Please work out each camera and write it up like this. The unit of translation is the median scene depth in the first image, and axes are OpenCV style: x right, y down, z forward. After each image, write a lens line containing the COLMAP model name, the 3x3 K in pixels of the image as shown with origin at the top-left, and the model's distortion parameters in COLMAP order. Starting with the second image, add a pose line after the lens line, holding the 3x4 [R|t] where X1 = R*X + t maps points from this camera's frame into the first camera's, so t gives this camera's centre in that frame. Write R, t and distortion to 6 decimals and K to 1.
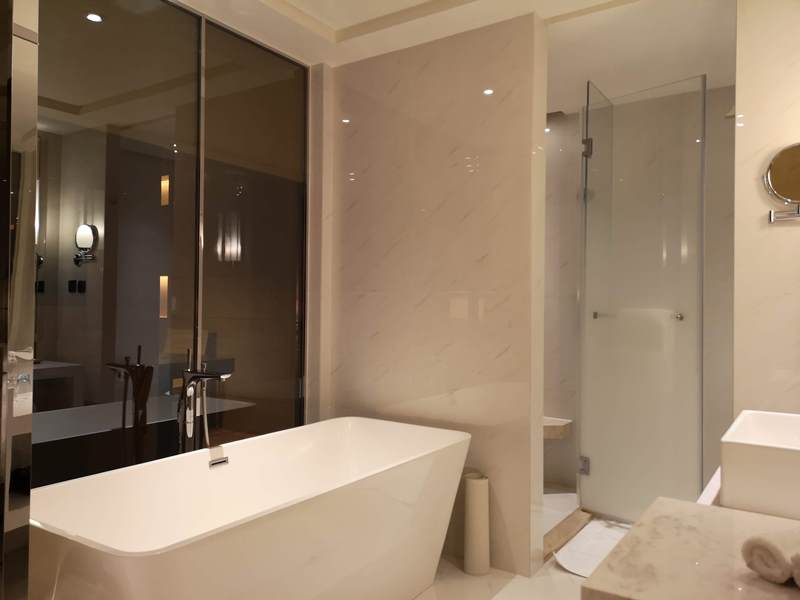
lens RADIAL K [[640.7, 0, 400.0], [0, 640.7, 300.0], [0, 0, 1]] dist [0.027687, -0.003170]
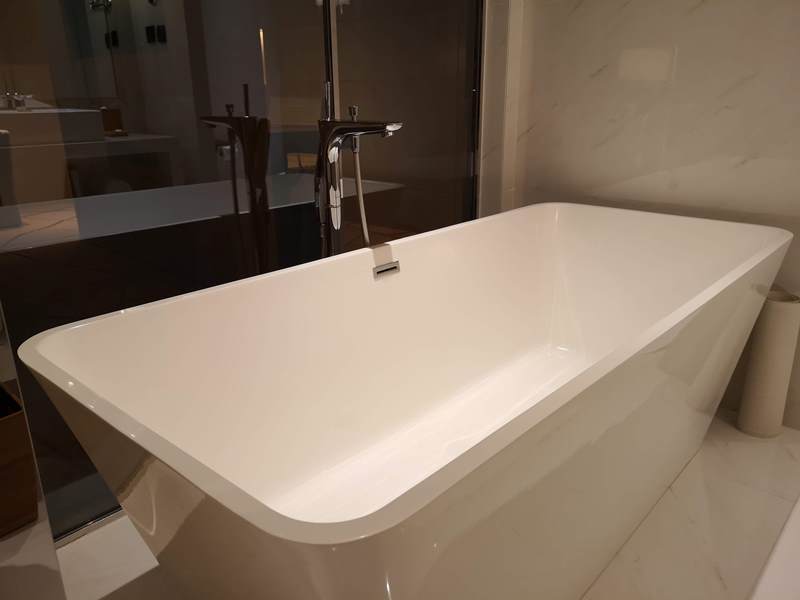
lens RADIAL K [[622.1, 0, 401.4], [0, 622.1, 323.0], [0, 0, 1]] dist [0.090287, -0.001381]
pose [[0.990017, 0.034016, -0.136782, -0.156326], [0.015737, 0.937697, 0.347098, 0.076095], [0.140067, -0.345785, 0.927801, 0.355156]]
